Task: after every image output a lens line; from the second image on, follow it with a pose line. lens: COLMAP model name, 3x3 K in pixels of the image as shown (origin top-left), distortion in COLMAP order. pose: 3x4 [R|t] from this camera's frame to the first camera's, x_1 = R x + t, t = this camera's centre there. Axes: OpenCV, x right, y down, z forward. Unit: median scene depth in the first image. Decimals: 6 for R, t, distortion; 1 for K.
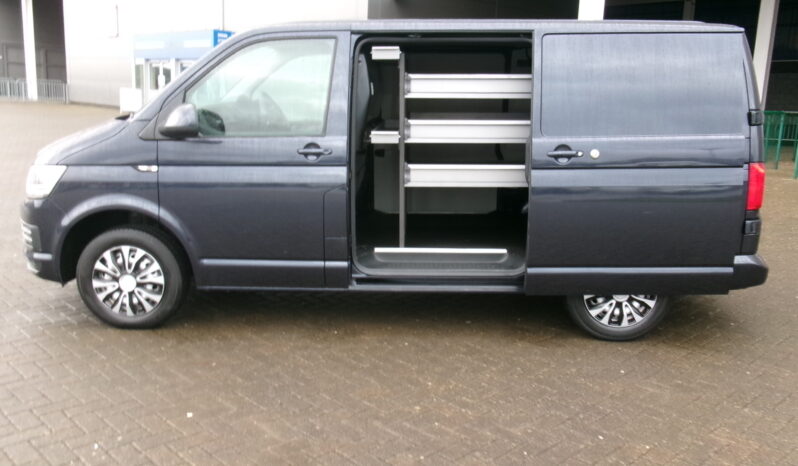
lens RADIAL K [[706.1, 0, 399.0], [0, 706.1, 233.0], [0, 0, 1]] dist [0.014315, 0.004261]
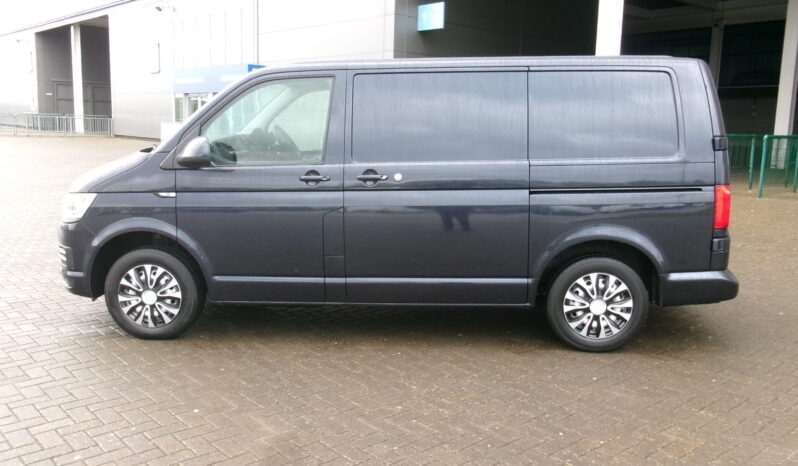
lens RADIAL K [[706.1, 0, 399.0], [0, 706.1, 233.0], [0, 0, 1]] dist [0.014315, 0.004261]
pose [[0.998492, -0.004950, -0.054672, 0.073086], [0.002809, 0.999229, -0.039163, 0.014486], [0.054823, 0.038950, 0.997736, -0.096942]]
